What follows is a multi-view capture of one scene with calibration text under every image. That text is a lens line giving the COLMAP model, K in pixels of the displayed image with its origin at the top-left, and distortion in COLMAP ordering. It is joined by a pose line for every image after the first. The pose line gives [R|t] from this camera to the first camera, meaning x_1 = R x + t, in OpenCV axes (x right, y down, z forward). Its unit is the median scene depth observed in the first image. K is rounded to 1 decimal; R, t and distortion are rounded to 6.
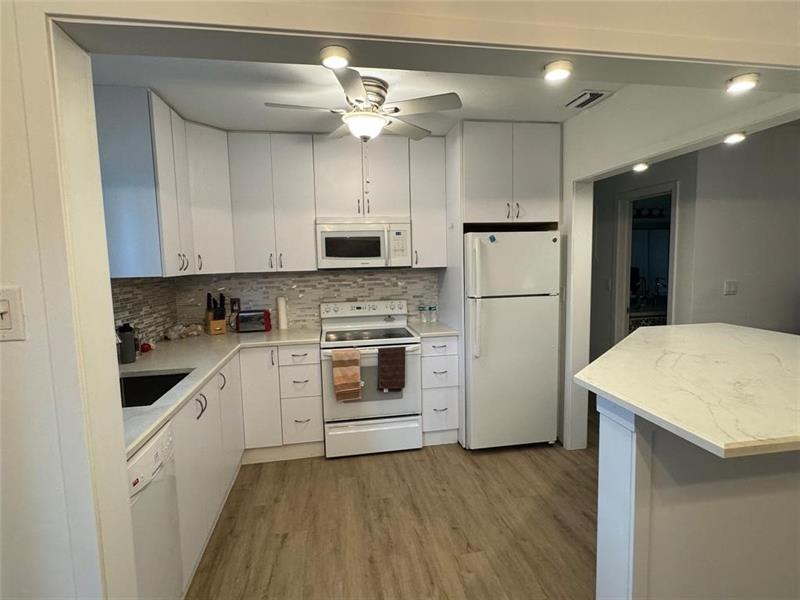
lens RADIAL K [[405.0, 0, 400.0], [0, 405.0, 299.0], [0, 0, 1]] dist [-0.000813, -0.000766]
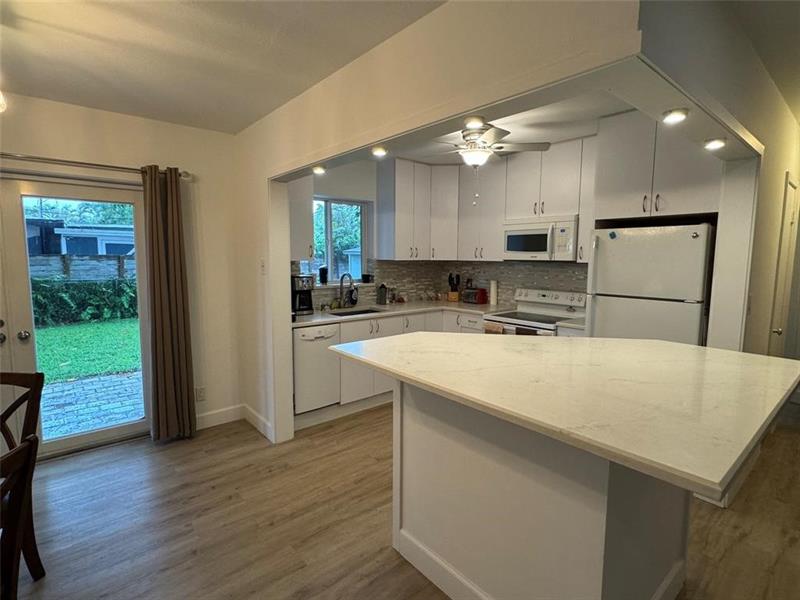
lens RADIAL K [[405.0, 0, 398.8], [0, 405.0, 300.6], [0, 0, 1]] dist [-0.000813, -0.000766]
pose [[0.506912, 0.123131, -0.853158, 0.737614], [-0.097063, 0.991604, 0.085441, -0.024318], [0.856515, 0.039499, 0.514608, 0.059870]]
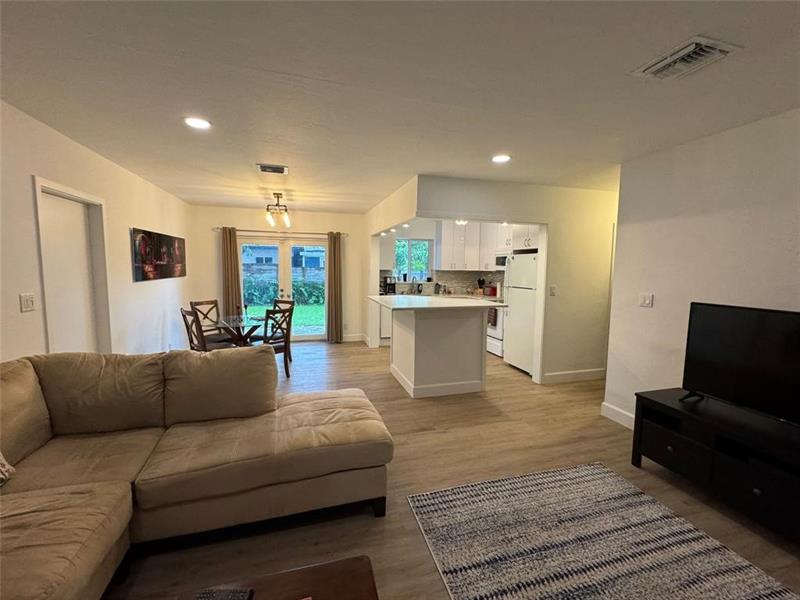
lens RADIAL K [[343.6, 0, 401.7], [0, 343.6, 298.9], [0, 0, 1]] dist [0.001125, 0.000013]
pose [[0.117453, 0.116554, -0.986215, 1.699368], [-0.105370, 0.988945, 0.104328, -0.061705], [0.987473, 0.091664, 0.128436, 0.225005]]
